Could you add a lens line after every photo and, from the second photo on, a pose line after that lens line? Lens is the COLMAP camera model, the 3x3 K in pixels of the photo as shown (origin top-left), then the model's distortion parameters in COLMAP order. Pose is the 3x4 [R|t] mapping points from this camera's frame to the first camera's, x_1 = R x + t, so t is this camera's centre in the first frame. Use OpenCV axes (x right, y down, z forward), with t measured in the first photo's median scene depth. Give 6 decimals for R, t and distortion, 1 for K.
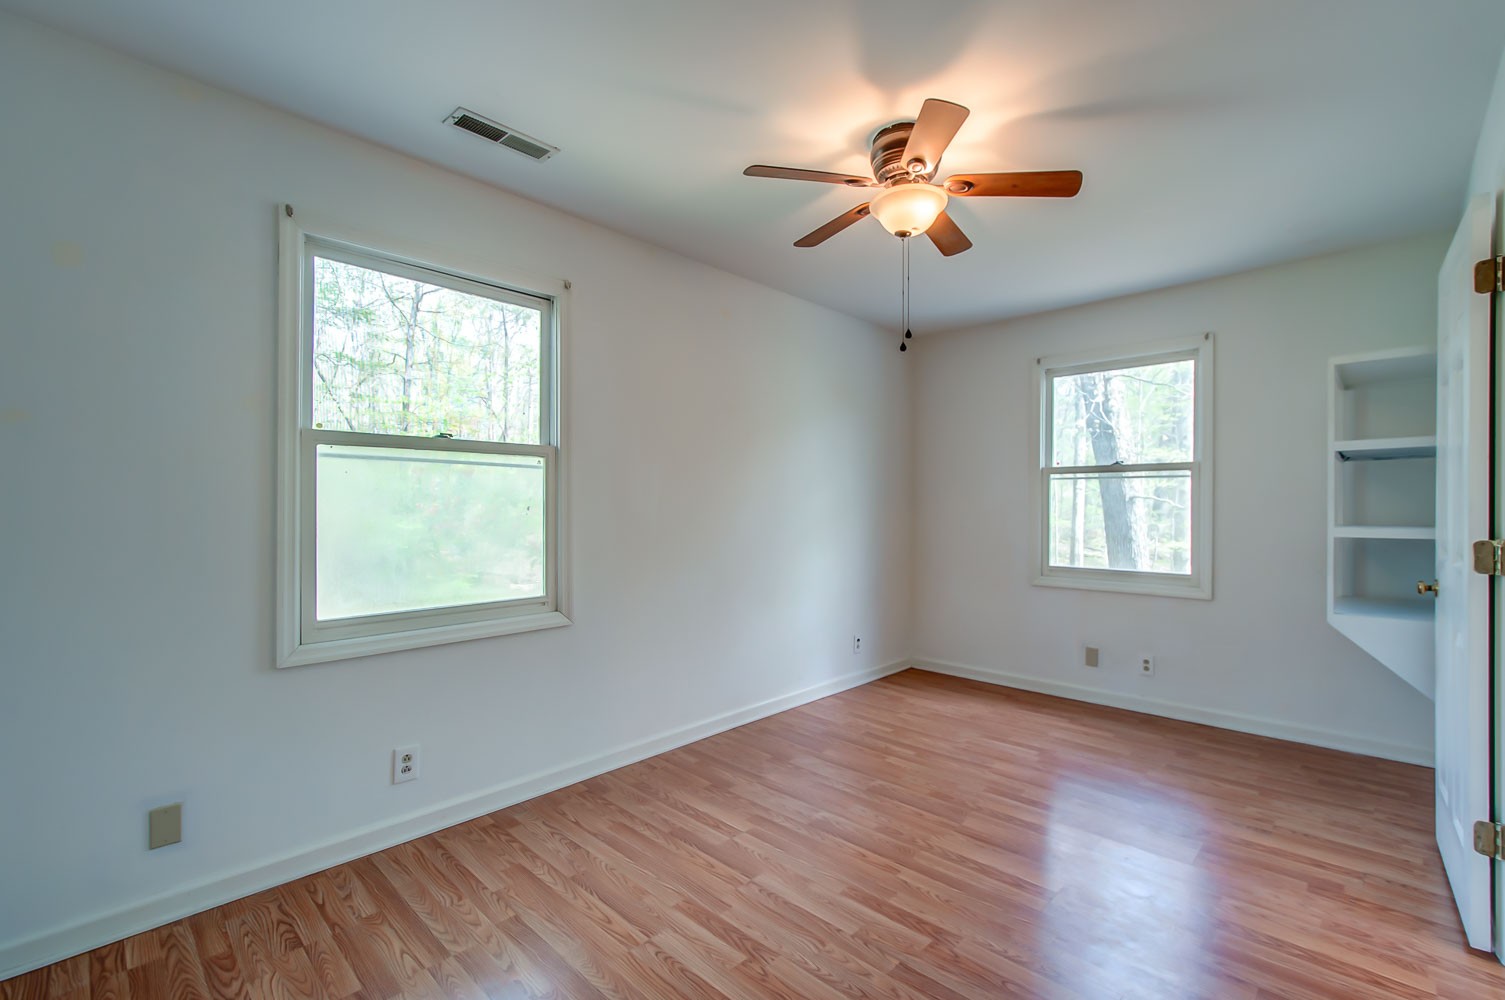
lens RADIAL K [[658.0, 0, 800.4], [0, 658.0, 505.3], [0, 0, 1]] dist [0.019605, -0.005987]
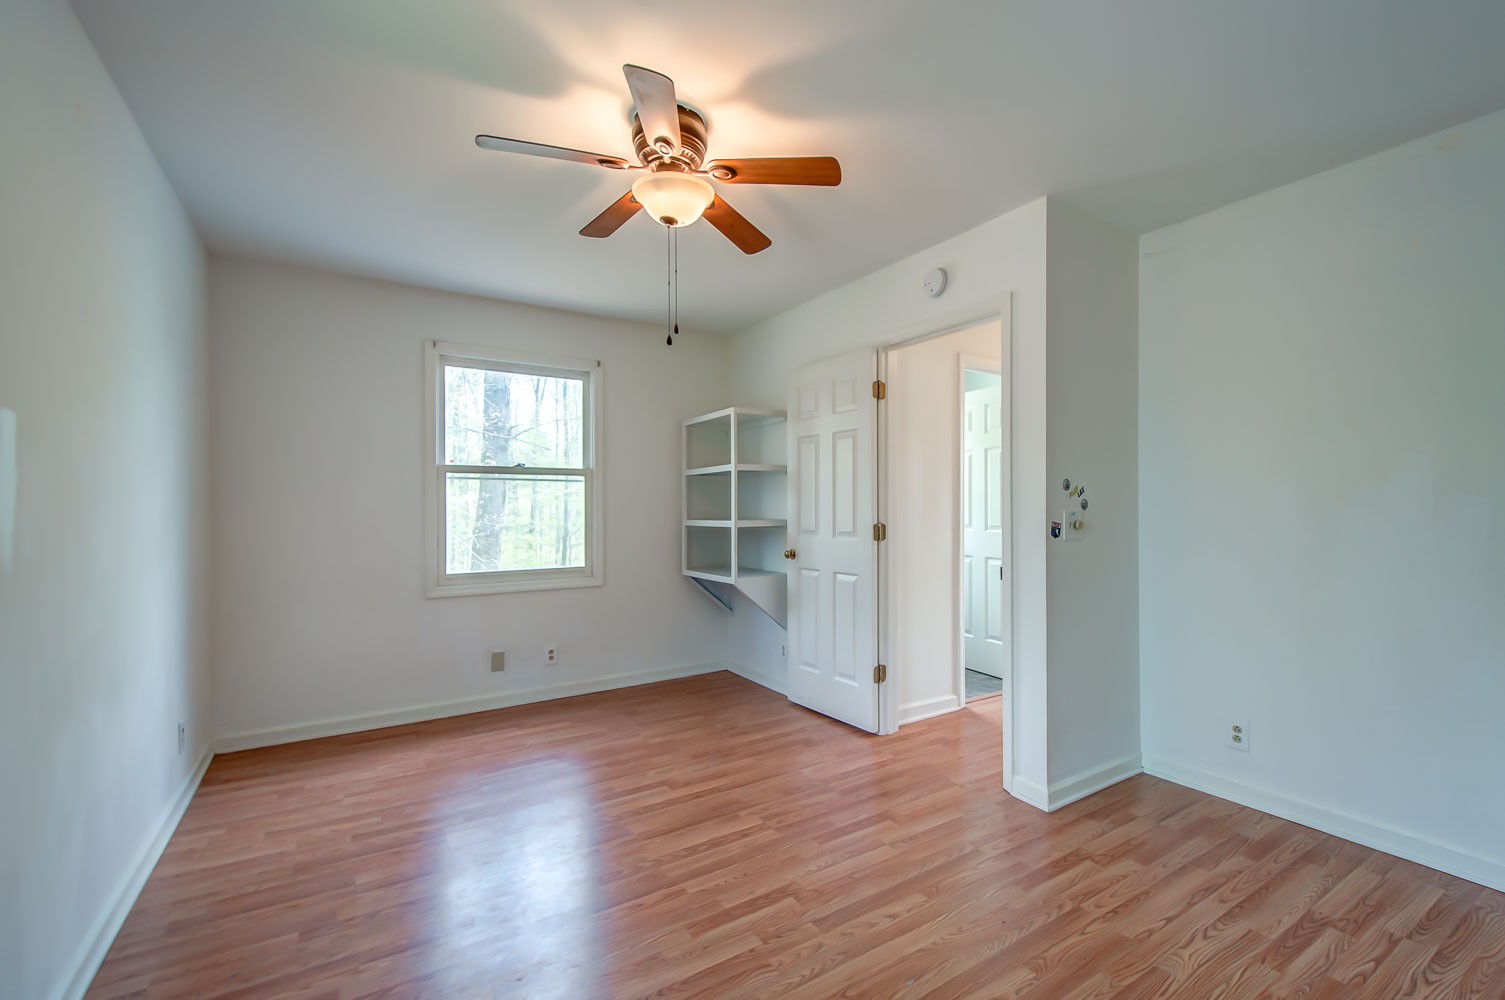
lens RADIAL K [[658.0, 0, 800.4], [0, 658.0, 505.3], [0, 0, 1]] dist [0.019605, -0.005987]
pose [[0.244841, -0.001927, 0.969561, -0.644365], [0.003761, 0.999992, 0.001038, -0.002476], [-0.969556, 0.003393, 0.244847, 0.524702]]
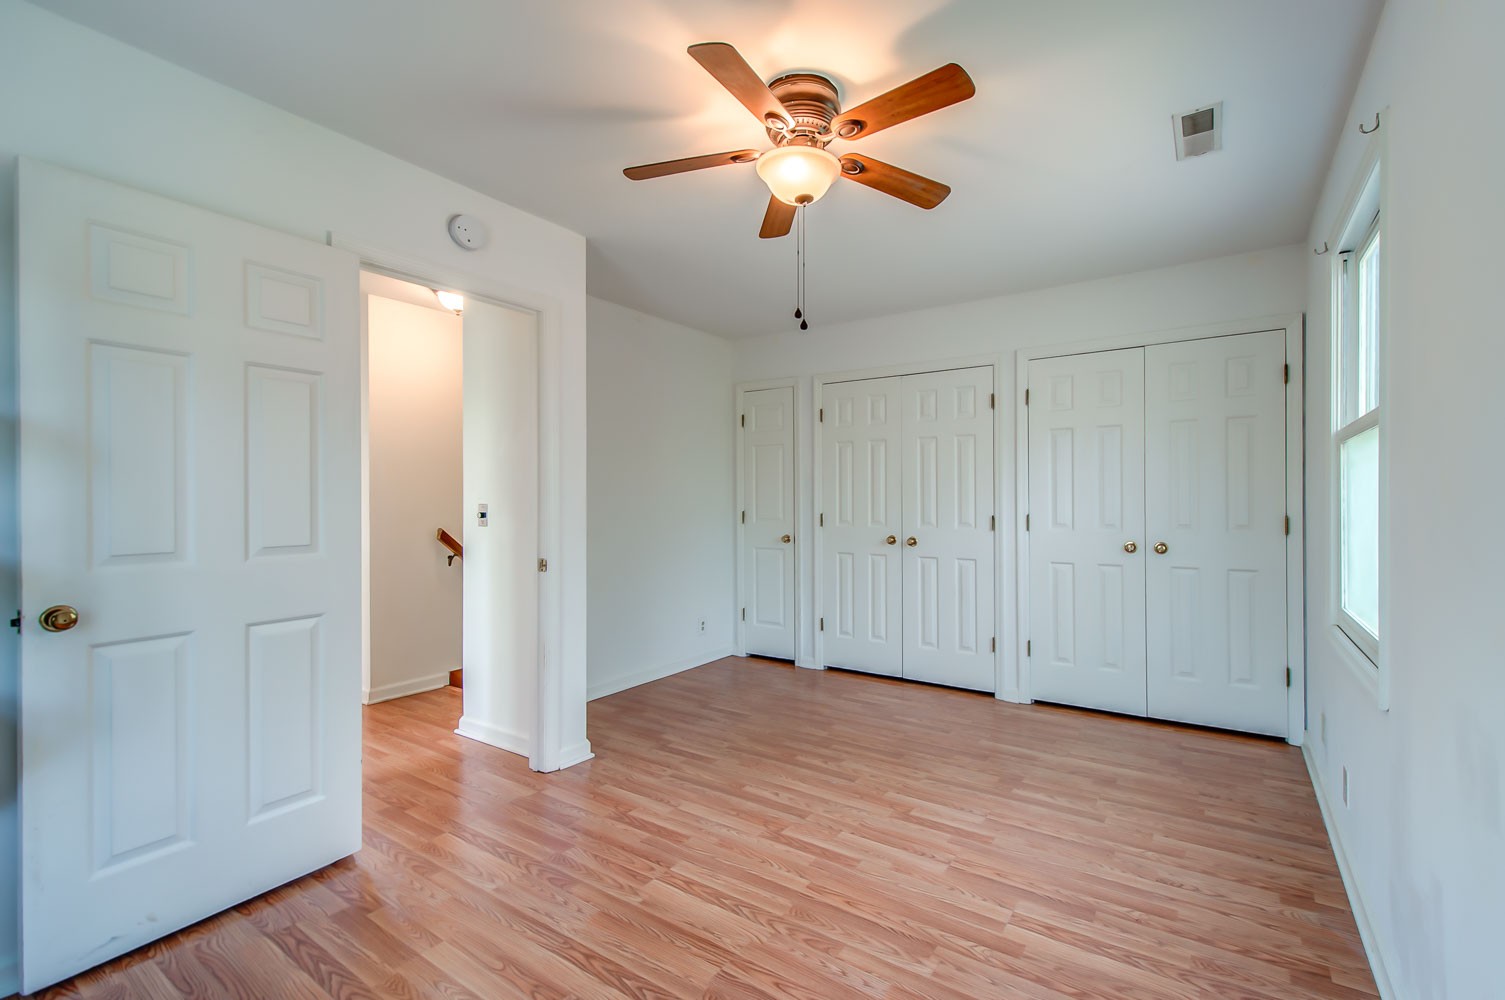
lens RADIAL K [[658.0, 0, 800.4], [0, 658.0, 505.3], [0, 0, 1]] dist [0.019605, -0.005987]
pose [[-0.987607, 0.001600, -0.156939, 0.268814], [0.000574, 0.999978, 0.006577, 0.001106], [0.156946, 0.006405, -0.987586, 1.687344]]
